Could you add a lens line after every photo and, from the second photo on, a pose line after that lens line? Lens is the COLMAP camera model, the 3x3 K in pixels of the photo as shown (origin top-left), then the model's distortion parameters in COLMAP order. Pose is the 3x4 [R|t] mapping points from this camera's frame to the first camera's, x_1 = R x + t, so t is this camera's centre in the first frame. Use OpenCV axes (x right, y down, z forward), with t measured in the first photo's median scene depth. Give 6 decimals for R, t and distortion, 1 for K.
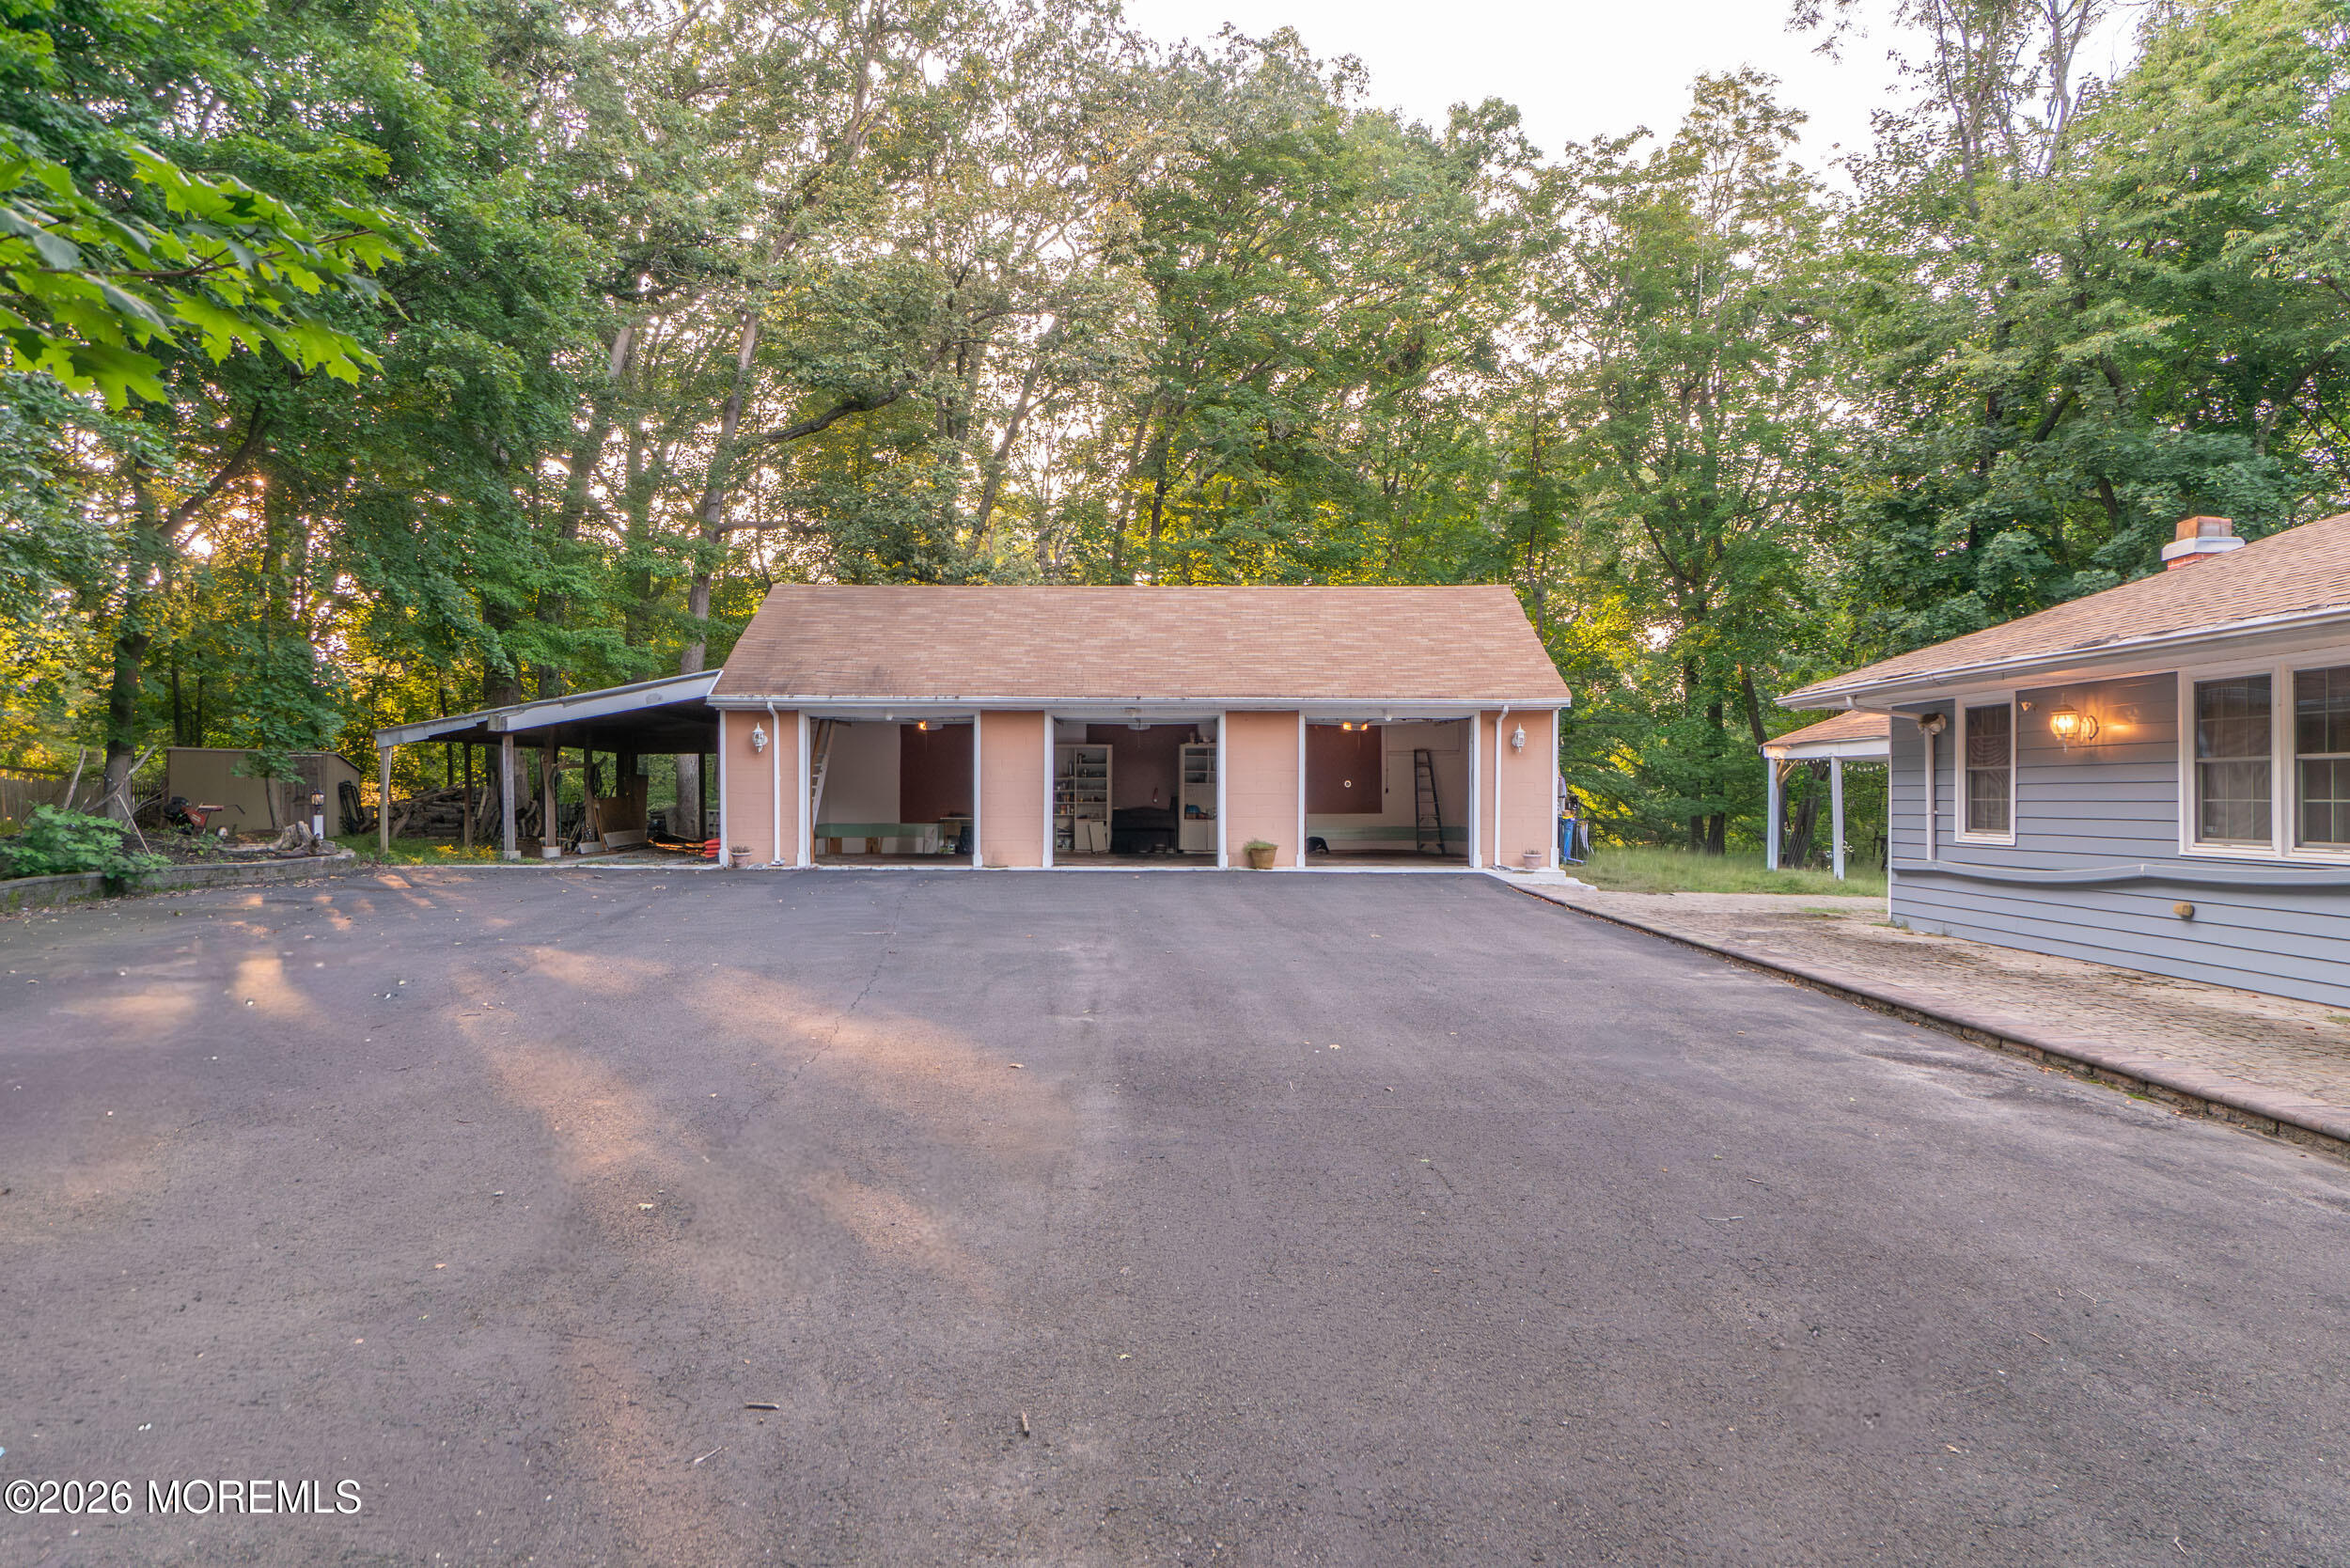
lens RADIAL K [[1409.1, 0, 1178.7], [0, 1409.1, 789.3], [0, 0, 1]] dist [0.001398, 0.001884]
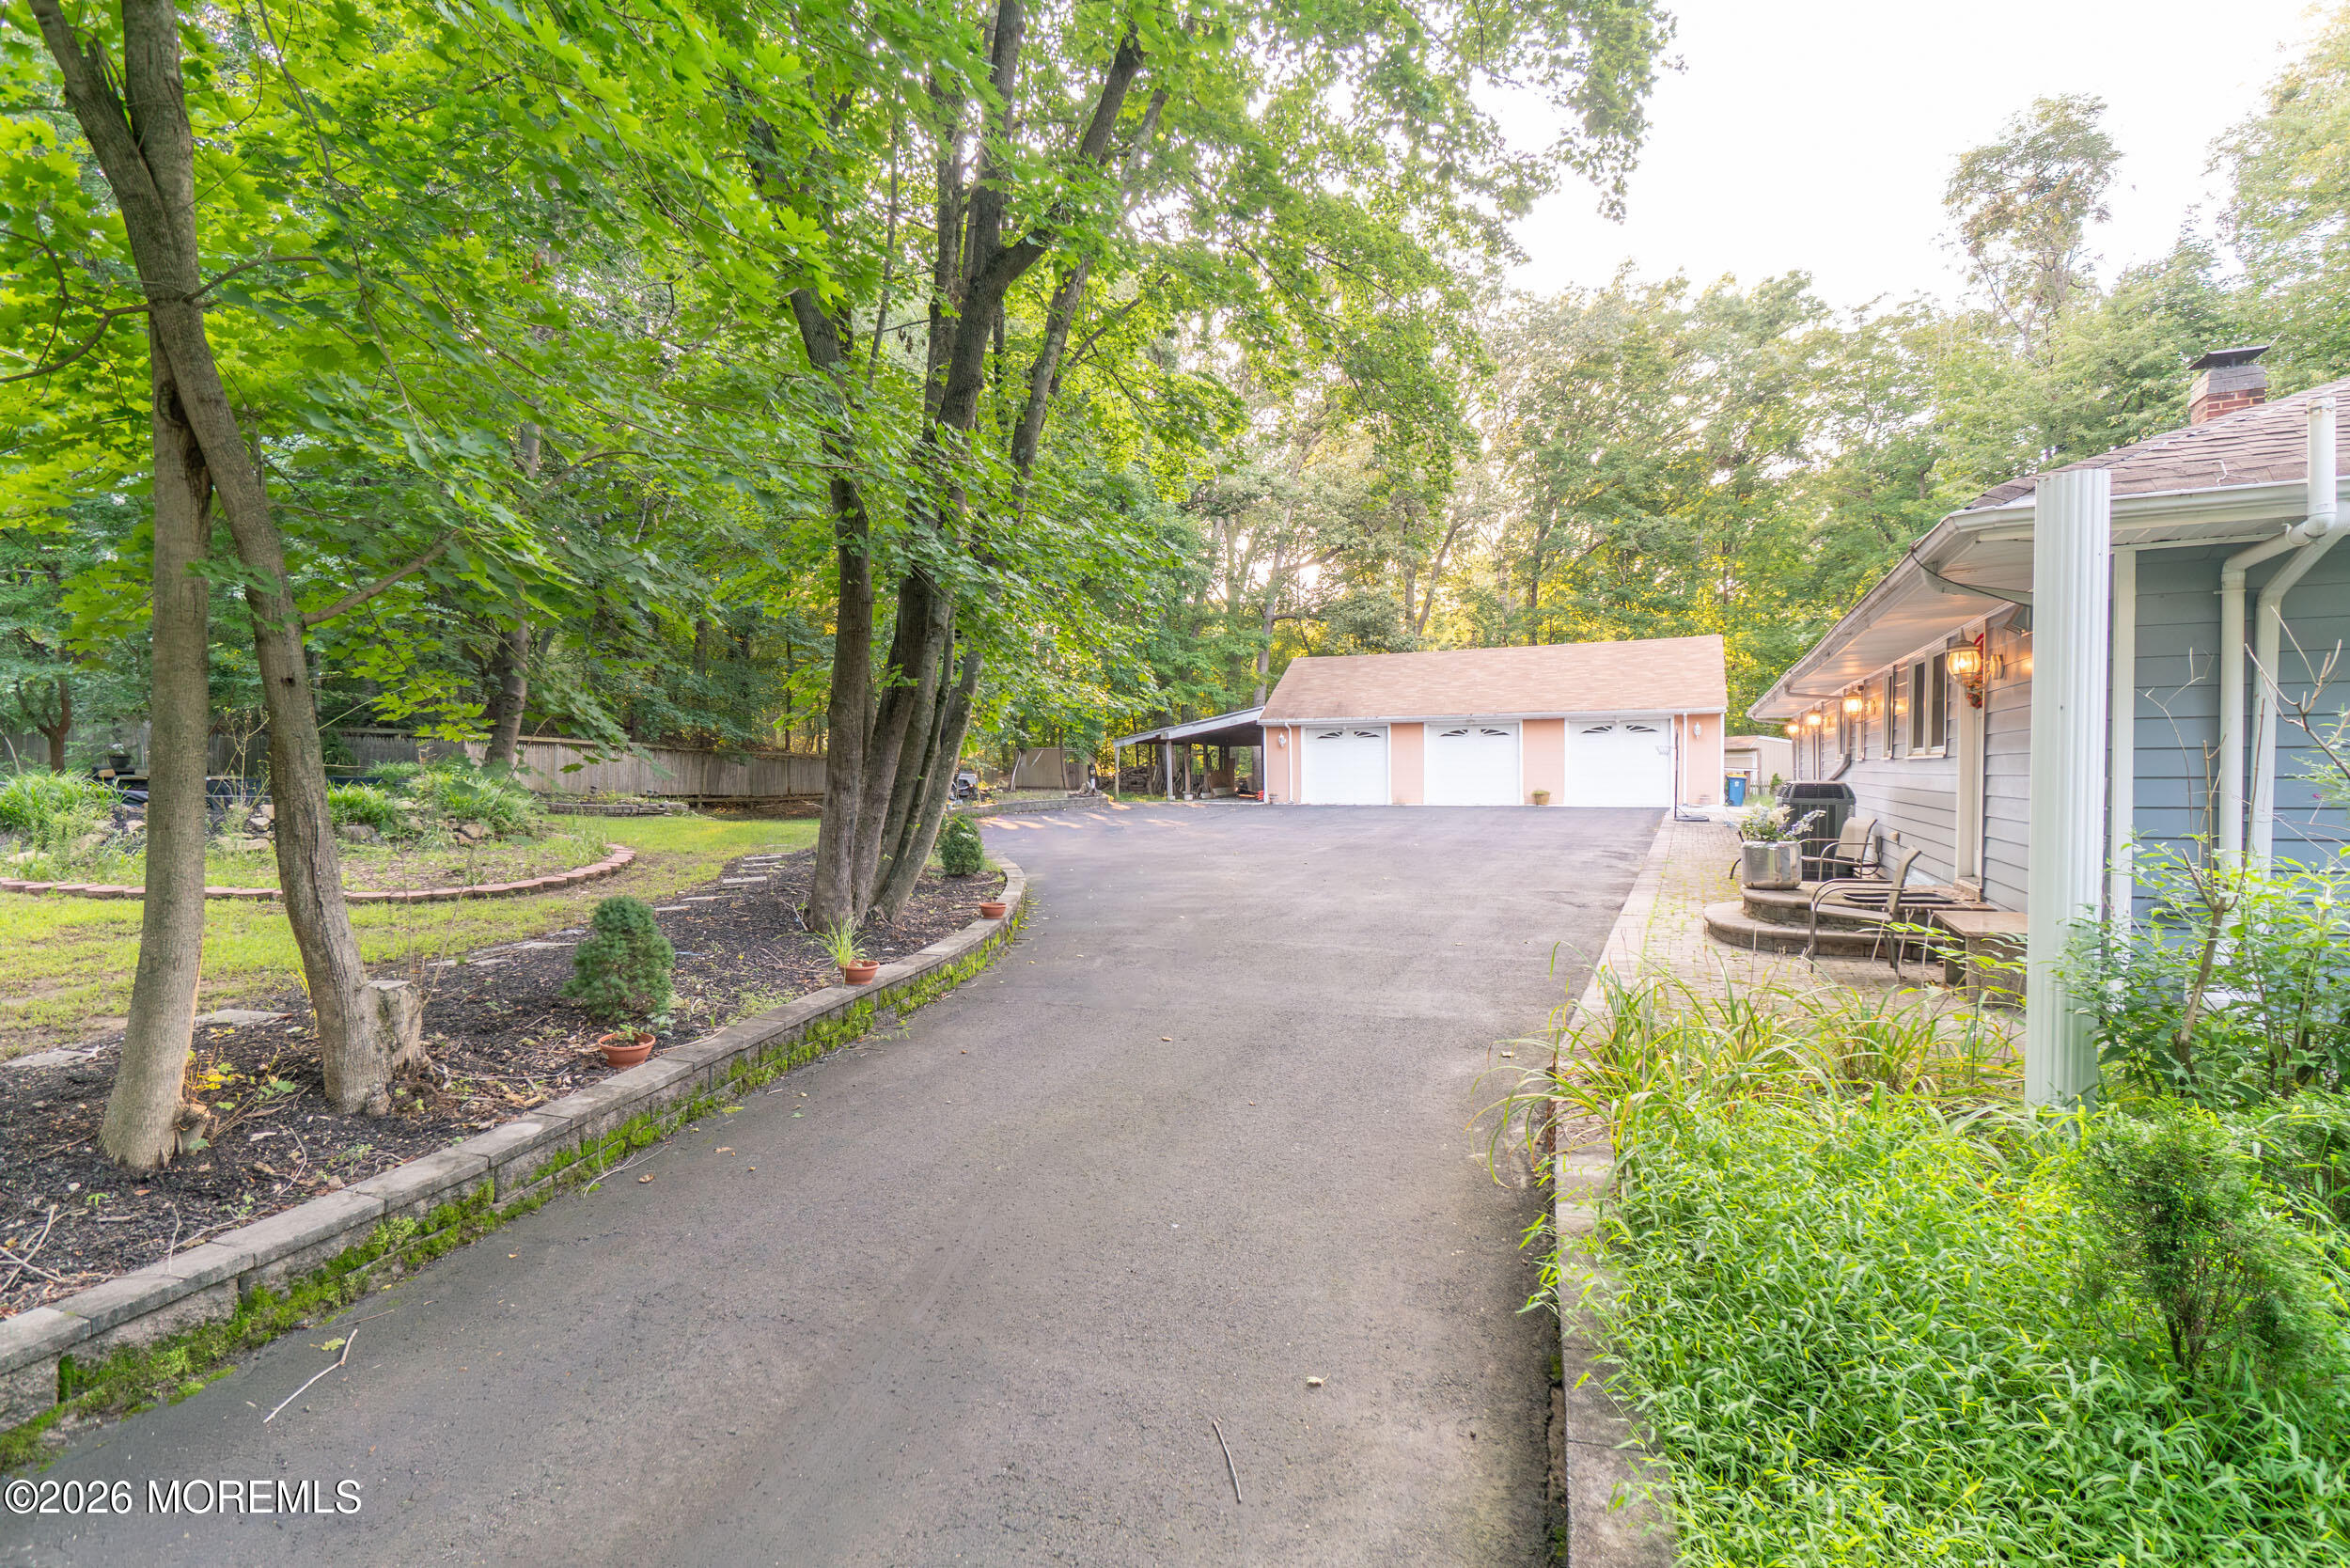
lens RADIAL K [[1122.3, 0, 1164.3], [0, 1122.3, 782.2], [0, 0, 1]] dist [0.006353, 0.000349]
pose [[0.905429, -0.005228, -0.424465, 0.235139], [0.011467, 0.999860, 0.012146, 0.002923], [0.424342, -0.015864, 0.905363, -0.536564]]
